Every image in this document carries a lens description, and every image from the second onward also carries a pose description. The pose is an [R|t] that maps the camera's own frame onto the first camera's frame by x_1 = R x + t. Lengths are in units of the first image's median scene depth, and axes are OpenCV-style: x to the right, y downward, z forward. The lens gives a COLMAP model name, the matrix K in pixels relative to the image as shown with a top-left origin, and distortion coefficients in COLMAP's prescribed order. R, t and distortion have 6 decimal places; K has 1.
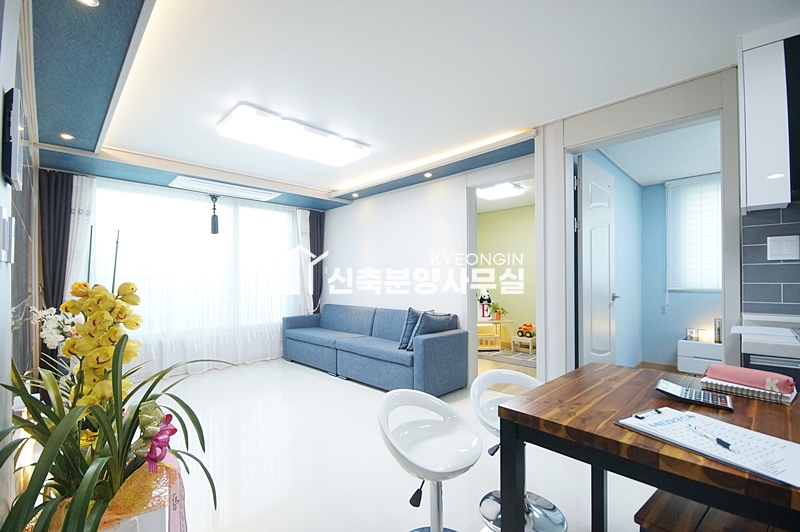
lens RADIAL K [[346.3, 0, 397.6], [0, 346.3, 278.6], [0, 0, 1]] dist [0.018810, -0.018914]
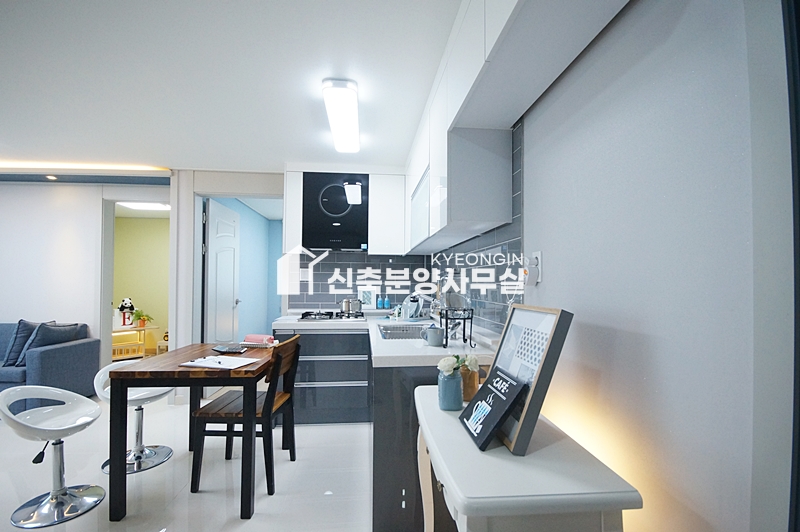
lens RADIAL K [[346.3, 0, 397.6], [0, 346.3, 278.6], [0, 0, 1]] dist [0.018810, -0.018914]
pose [[0.632585, 0.021700, 0.774187, -0.041370], [-0.012693, 0.999764, -0.017651, -0.020646], [-0.774387, 0.001339, 0.632710, -0.341203]]
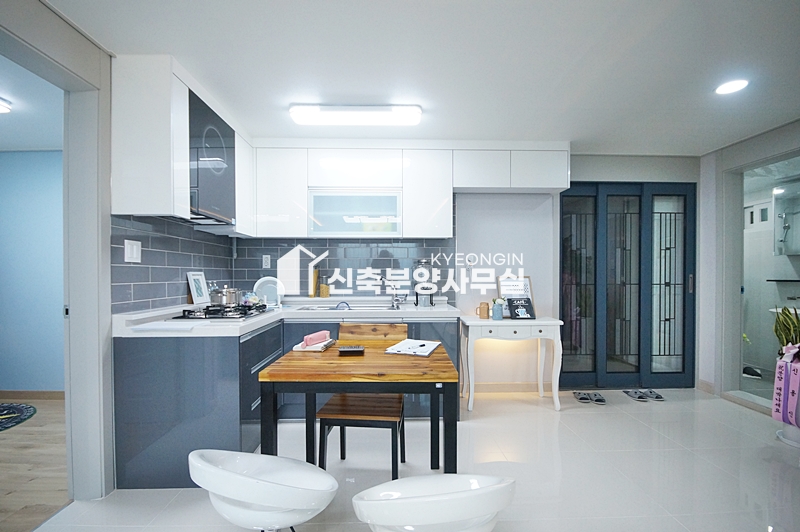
lens RADIAL K [[346.3, 0, 397.6], [0, 346.3, 278.6], [0, 0, 1]] dist [0.018810, -0.018914]
pose [[-0.731363, 0.003007, 0.681982, -0.136574], [0.004839, 0.999988, 0.000780, 0.000491], [-0.681971, 0.003870, -0.731369, 0.645115]]
